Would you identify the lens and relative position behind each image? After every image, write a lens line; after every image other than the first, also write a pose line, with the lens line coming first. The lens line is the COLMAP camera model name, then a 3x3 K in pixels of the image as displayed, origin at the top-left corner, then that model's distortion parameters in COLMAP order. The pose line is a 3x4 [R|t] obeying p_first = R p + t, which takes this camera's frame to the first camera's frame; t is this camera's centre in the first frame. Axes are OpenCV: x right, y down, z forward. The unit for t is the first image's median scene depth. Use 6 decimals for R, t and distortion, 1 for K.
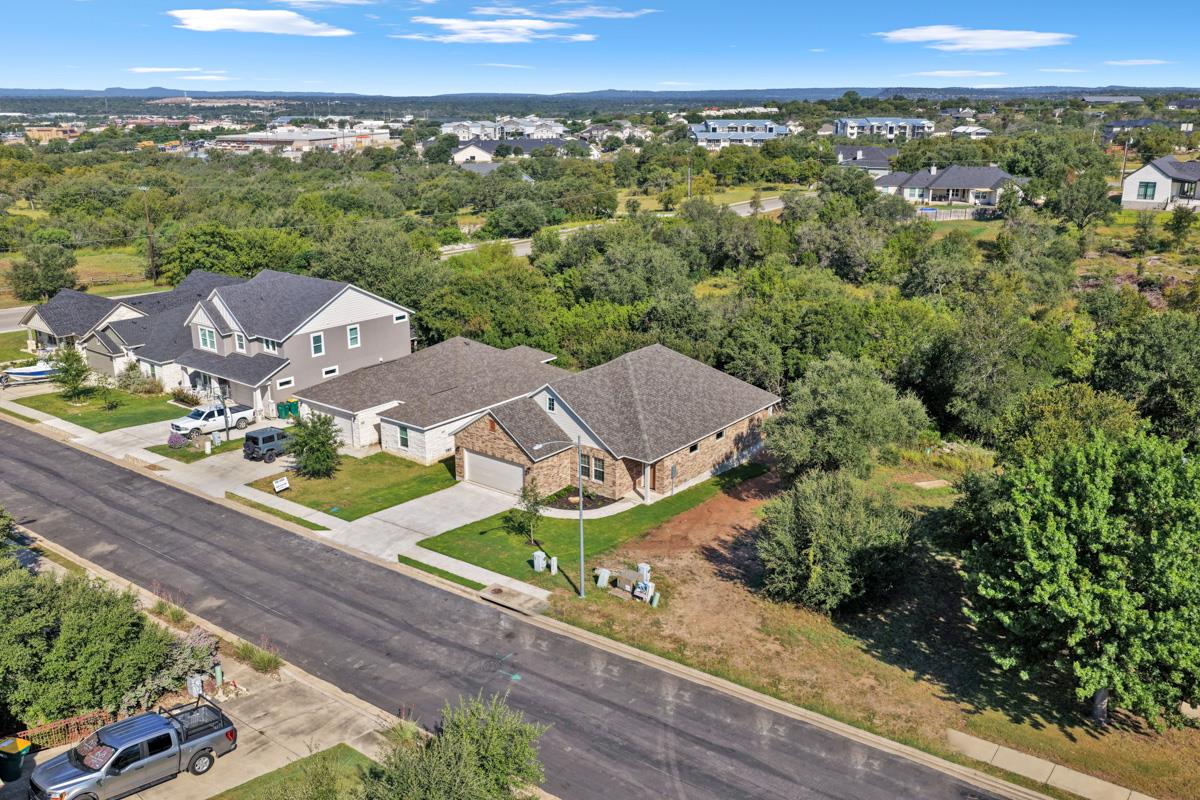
lens RADIAL K [[1020.0, 0, 600.0], [0, 1020.0, 400.0], [0, 0, 1]] dist [0.017146, 0.006576]
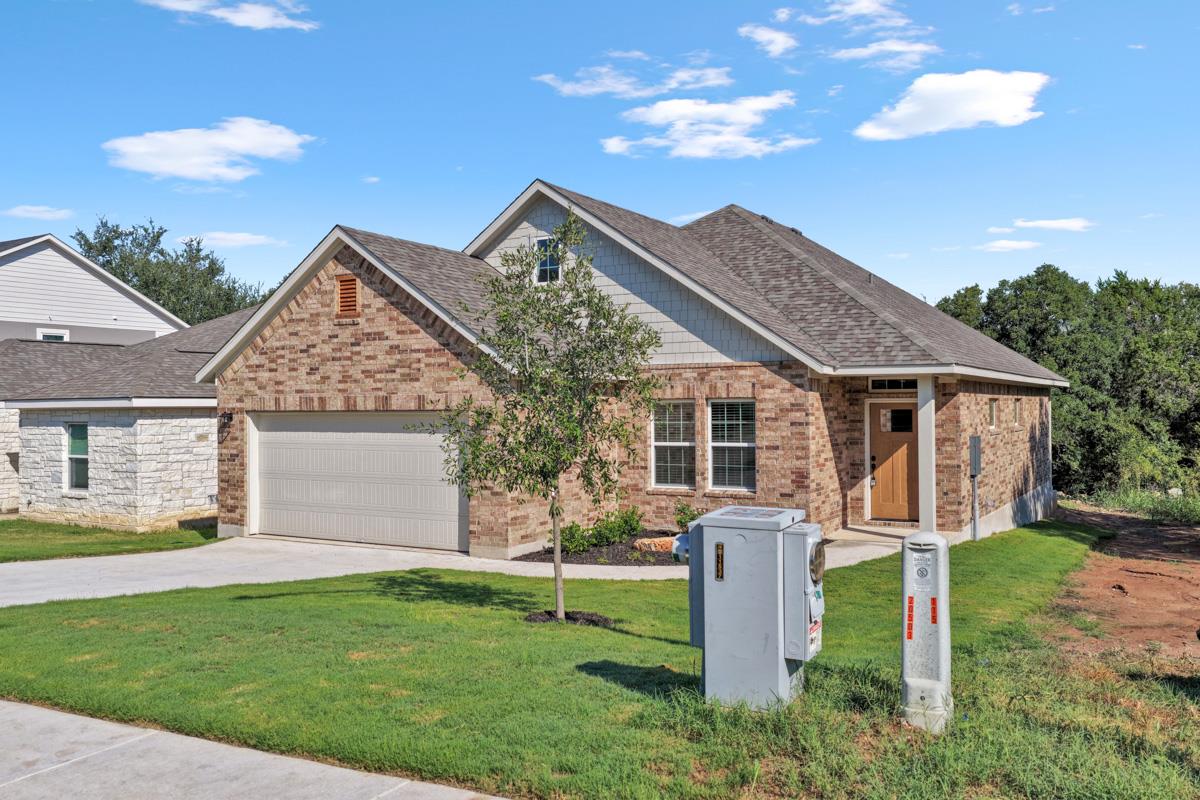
lens RADIAL K [[1020.0, 0, 600.0], [0, 1020.0, 400.0], [0, 0, 1]] dist [0.017146, 0.006576]
pose [[0.992810, -0.010509, 0.119242, -0.070057], [0.043636, 0.959370, -0.278757, 0.132191], [-0.111468, 0.281955, 0.952930, 0.729650]]
